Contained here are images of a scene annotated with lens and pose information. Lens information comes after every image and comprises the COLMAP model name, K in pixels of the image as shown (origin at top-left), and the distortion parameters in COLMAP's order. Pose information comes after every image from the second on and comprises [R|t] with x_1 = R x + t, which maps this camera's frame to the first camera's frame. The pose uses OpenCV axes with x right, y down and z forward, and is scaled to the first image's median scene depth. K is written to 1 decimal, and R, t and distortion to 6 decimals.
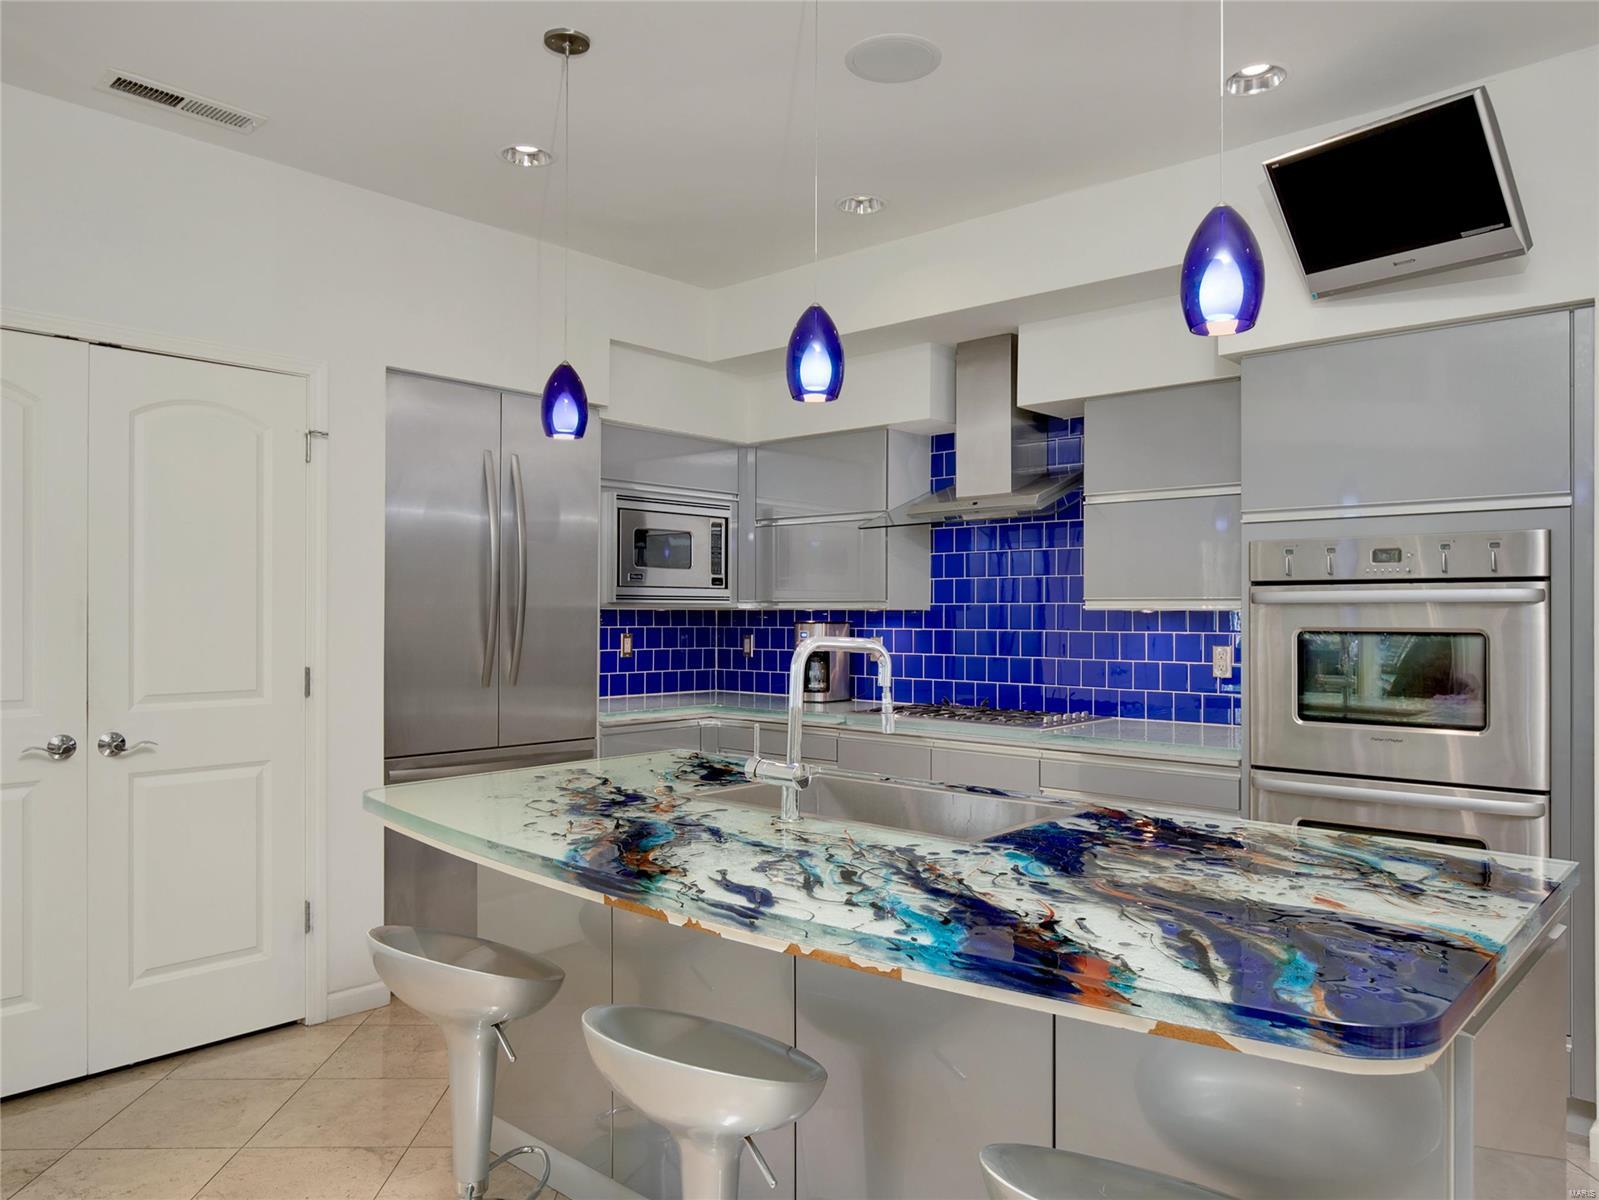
lens RADIAL K [[1116.7, 0, 790.6], [0, 1116.7, 628.0], [0, 0, 1]] dist [-0.006852, -0.002631]
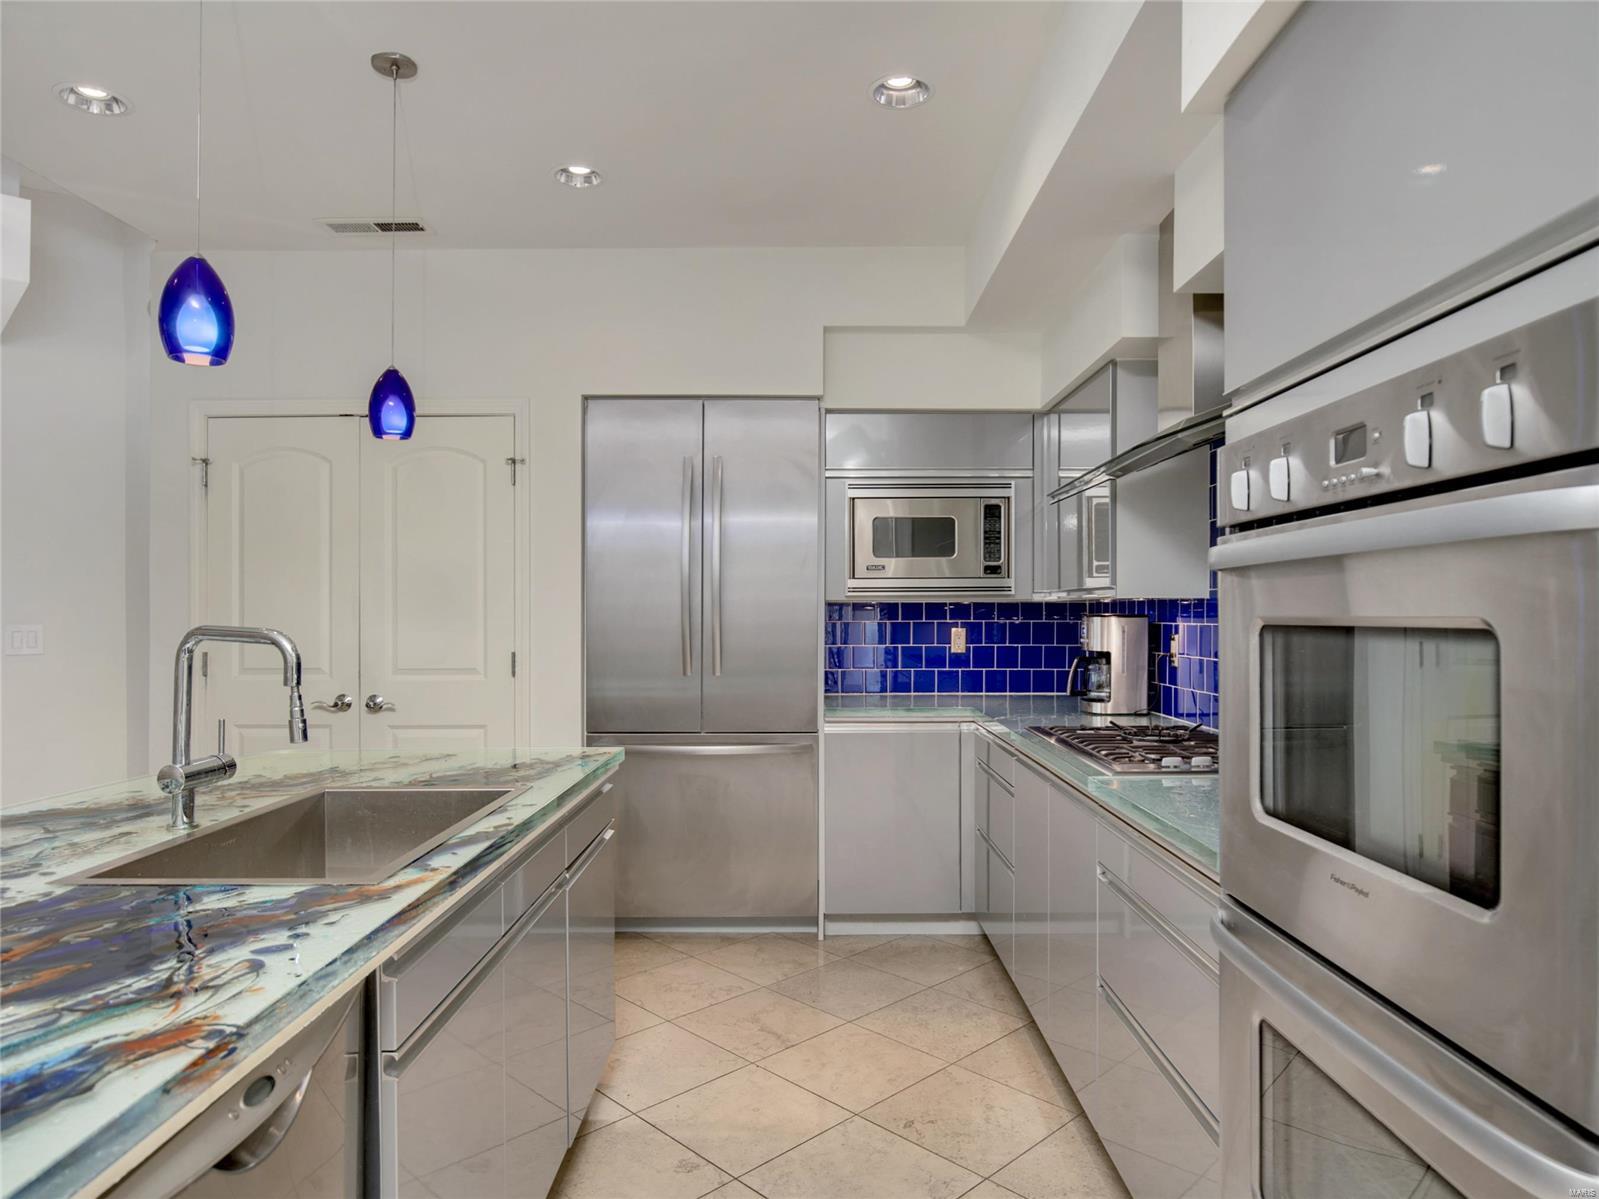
lens RADIAL K [[984.4, 0, 814.6], [0, 984.4, 608.2], [0, 0, 1]] dist [-0.019849, -0.001013]
pose [[0.672886, -0.009141, -0.739689, 0.418280], [-0.003439, 0.999874, -0.015484, 0.001763], [0.739738, 0.012963, 0.672770, 0.371228]]
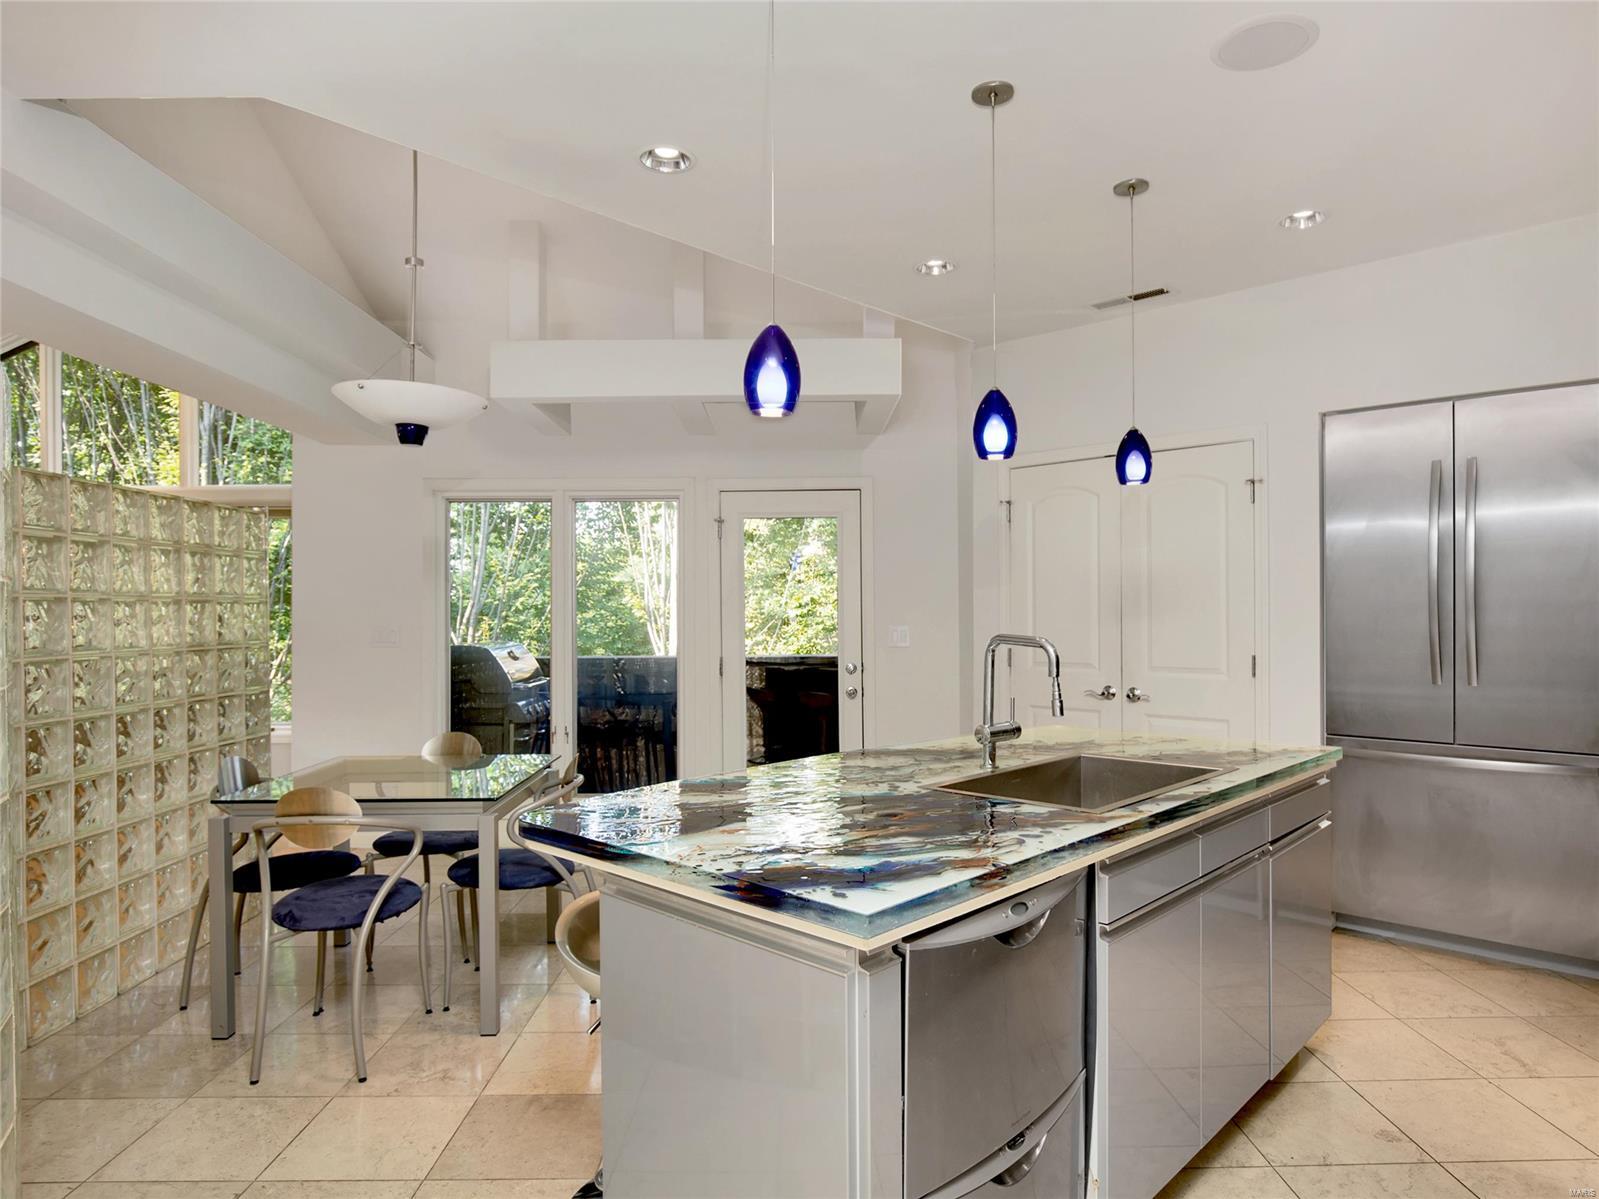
lens RADIAL K [[984.4, 0, 802.0], [0, 984.4, 611.2], [0, 0, 1]] dist [-0.019849, -0.001013]
pose [[-0.036583, -0.004774, -0.999319, 0.547656], [-0.007701, 0.999960, -0.004495, -0.005967], [0.999301, 0.007531, -0.036618, 0.356890]]
